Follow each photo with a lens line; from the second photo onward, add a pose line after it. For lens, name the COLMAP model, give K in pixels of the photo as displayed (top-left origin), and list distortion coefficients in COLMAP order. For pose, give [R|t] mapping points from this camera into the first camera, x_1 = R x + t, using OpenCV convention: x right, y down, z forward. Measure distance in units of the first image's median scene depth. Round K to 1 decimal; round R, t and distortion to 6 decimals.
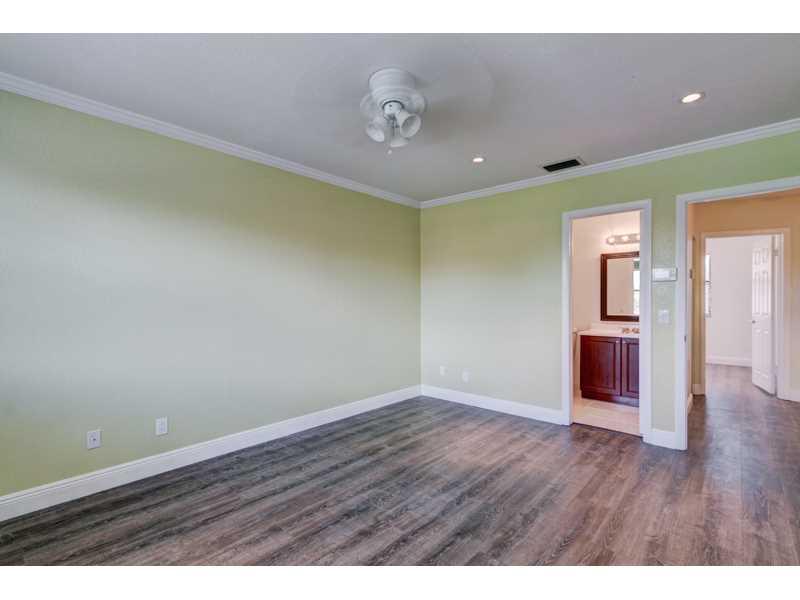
lens RADIAL K [[368.8, 0, 398.9], [0, 368.8, 303.1], [0, 0, 1]] dist [0.000364, -0.000216]
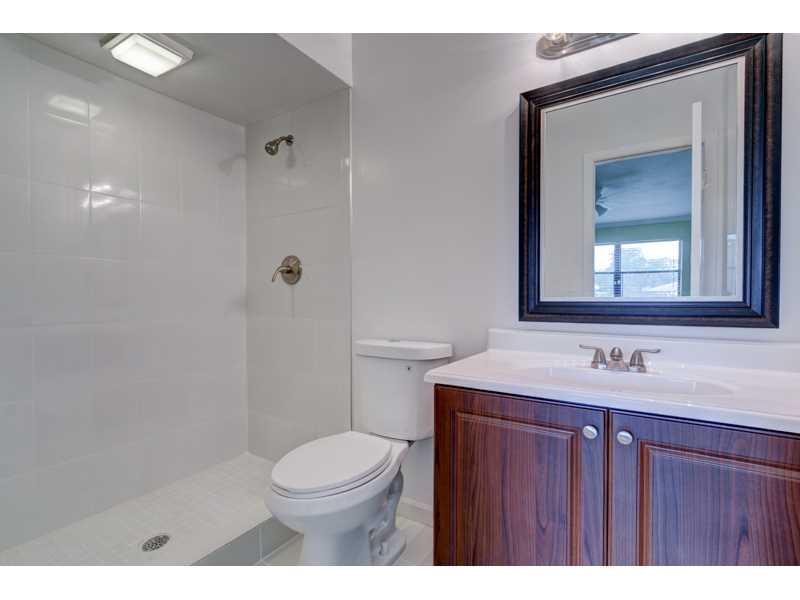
lens RADIAL K [[368.8, 0, 398.9], [0, 368.8, 303.1], [0, 0, 1]] dist [0.000364, -0.000216]
pose [[0.988243, -0.001849, 0.152881, 0.433478], [0.000152, 0.999938, 0.011112, 0.032381], [-0.152892, -0.010958, 0.988182, 0.771789]]
